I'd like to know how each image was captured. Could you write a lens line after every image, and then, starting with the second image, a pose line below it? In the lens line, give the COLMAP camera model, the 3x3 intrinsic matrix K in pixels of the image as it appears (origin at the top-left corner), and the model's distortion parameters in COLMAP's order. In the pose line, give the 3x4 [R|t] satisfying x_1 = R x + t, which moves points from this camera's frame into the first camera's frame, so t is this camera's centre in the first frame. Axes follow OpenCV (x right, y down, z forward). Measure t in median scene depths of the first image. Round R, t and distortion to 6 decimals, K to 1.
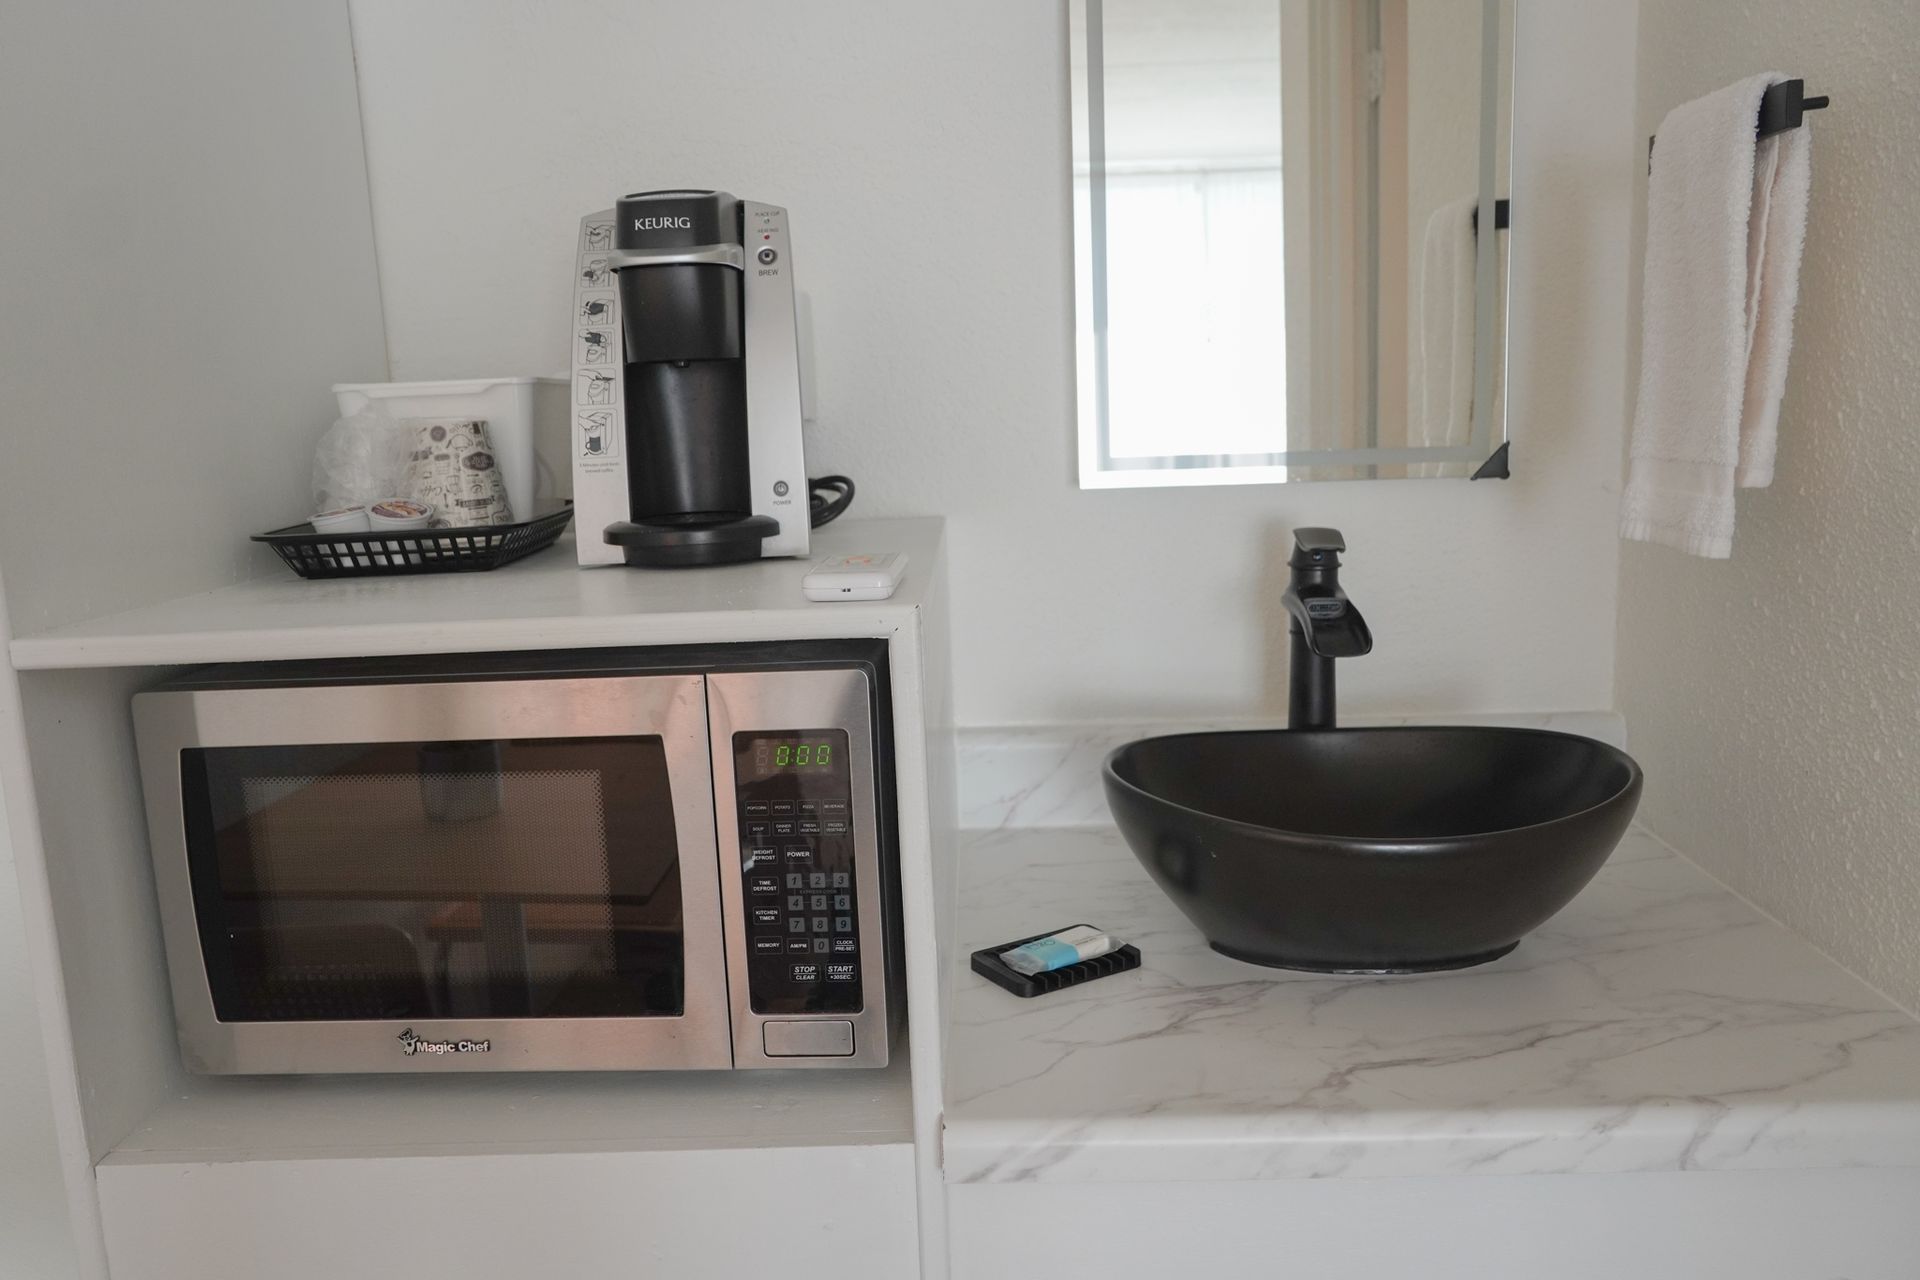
lens RADIAL K [[1289.9, 0, 960.0], [0, 1289.9, 640.0], [0, 0, 1]] dist [-0.030407, 0.002621]
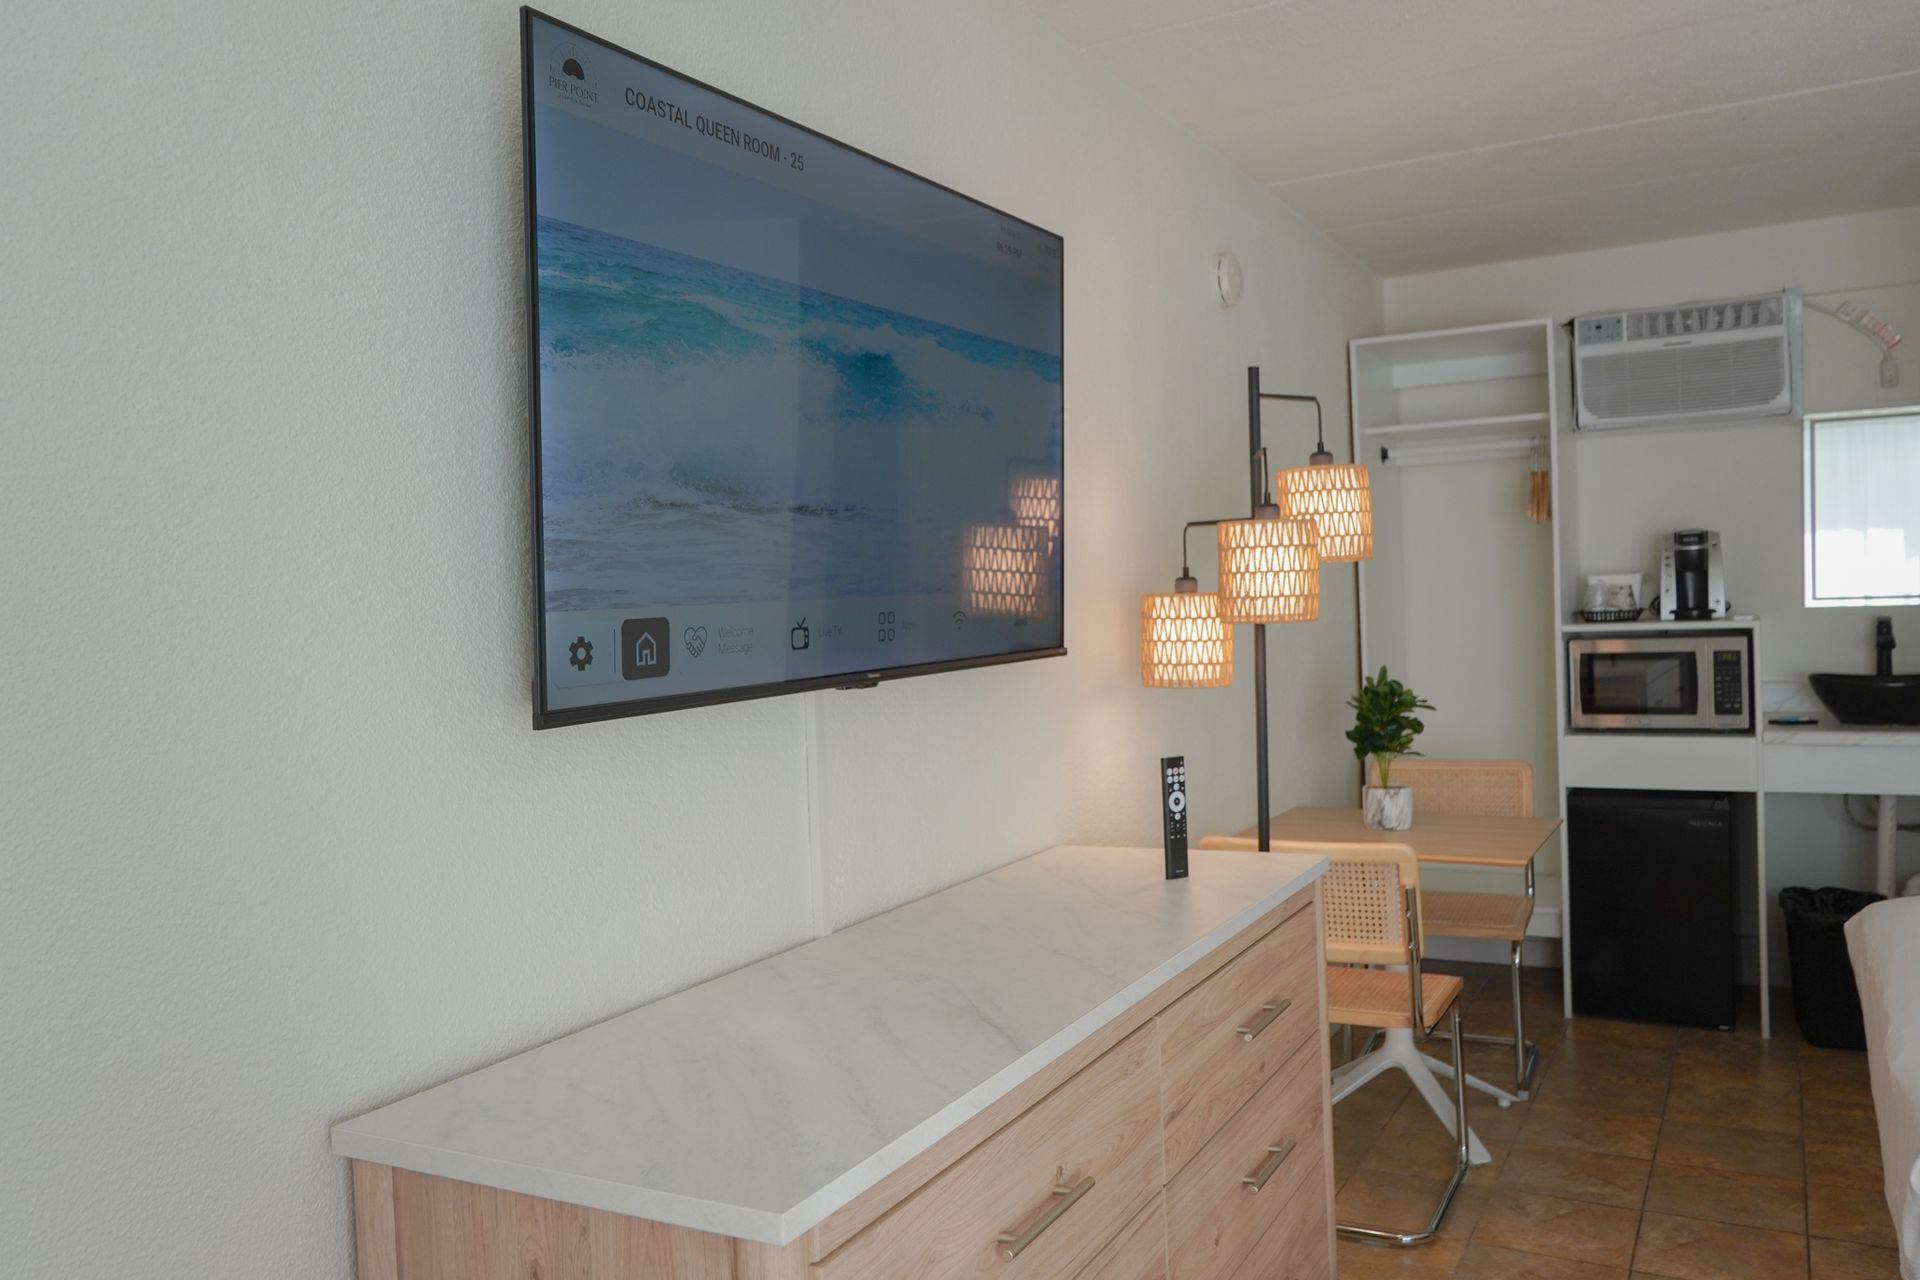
lens RADIAL K [[1367.5, 0, 960.0], [0, 1367.5, 640.0], [0, 0, 1]] dist [-0.033817, 0.006459]
pose [[0.871495, 0.017276, -0.490101, -0.126490], [-0.072375, 0.992967, -0.093695, 0.583367], [0.485035, 0.117126, 0.866616, -3.894860]]
